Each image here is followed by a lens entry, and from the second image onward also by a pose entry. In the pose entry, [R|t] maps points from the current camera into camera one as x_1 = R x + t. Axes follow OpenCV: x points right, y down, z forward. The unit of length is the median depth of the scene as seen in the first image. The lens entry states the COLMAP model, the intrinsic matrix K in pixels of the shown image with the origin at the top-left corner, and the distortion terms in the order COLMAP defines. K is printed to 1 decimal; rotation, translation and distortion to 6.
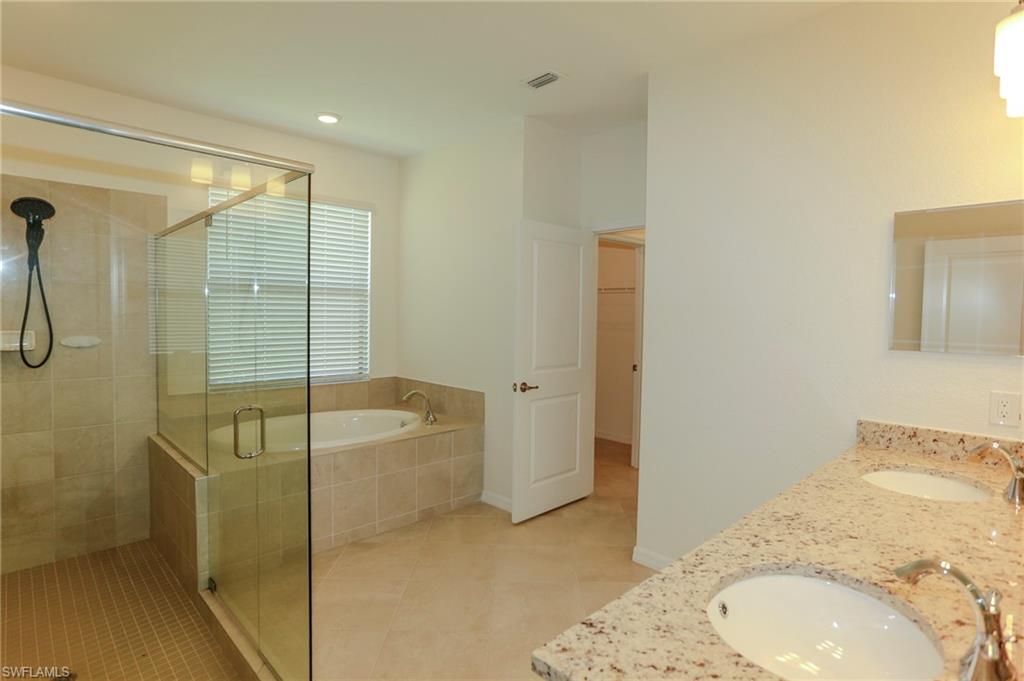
lens RADIAL K [[528.4, 0, 512.0], [0, 528.4, 340.5], [0, 0, 1]] dist [0.001092, 0.000343]
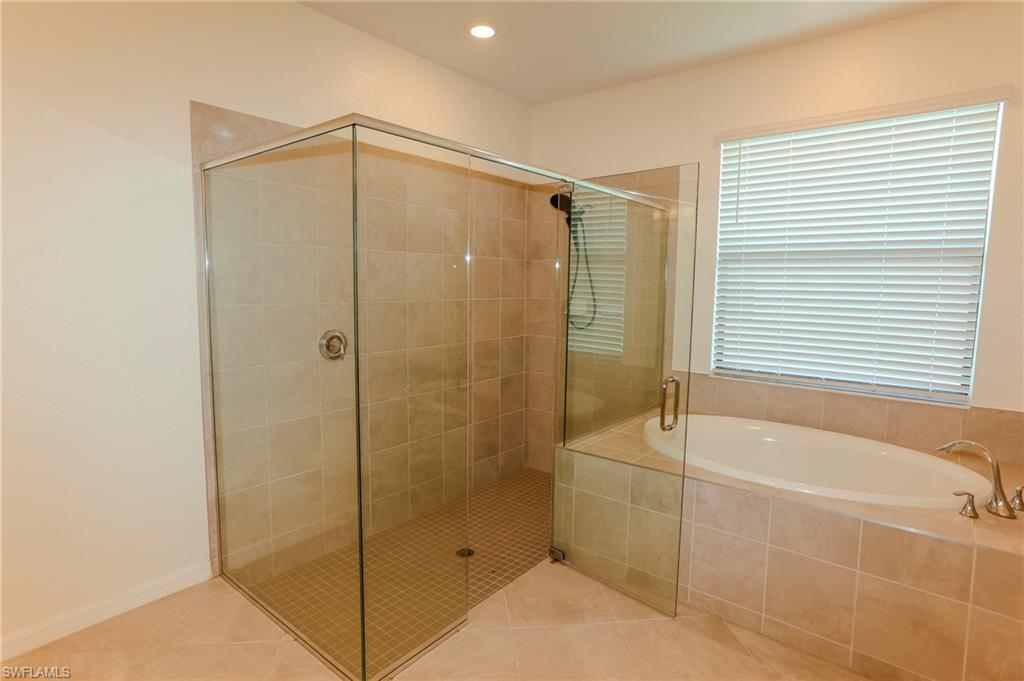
lens RADIAL K [[528.4, 0, 512.0], [0, 528.4, 340.5], [0, 0, 1]] dist [0.001092, 0.000343]
pose [[0.122455, 0.100665, -0.987356, 0.341048], [-0.061525, 0.993699, 0.093681, -0.030768], [0.990565, 0.049275, 0.127876, 0.674660]]
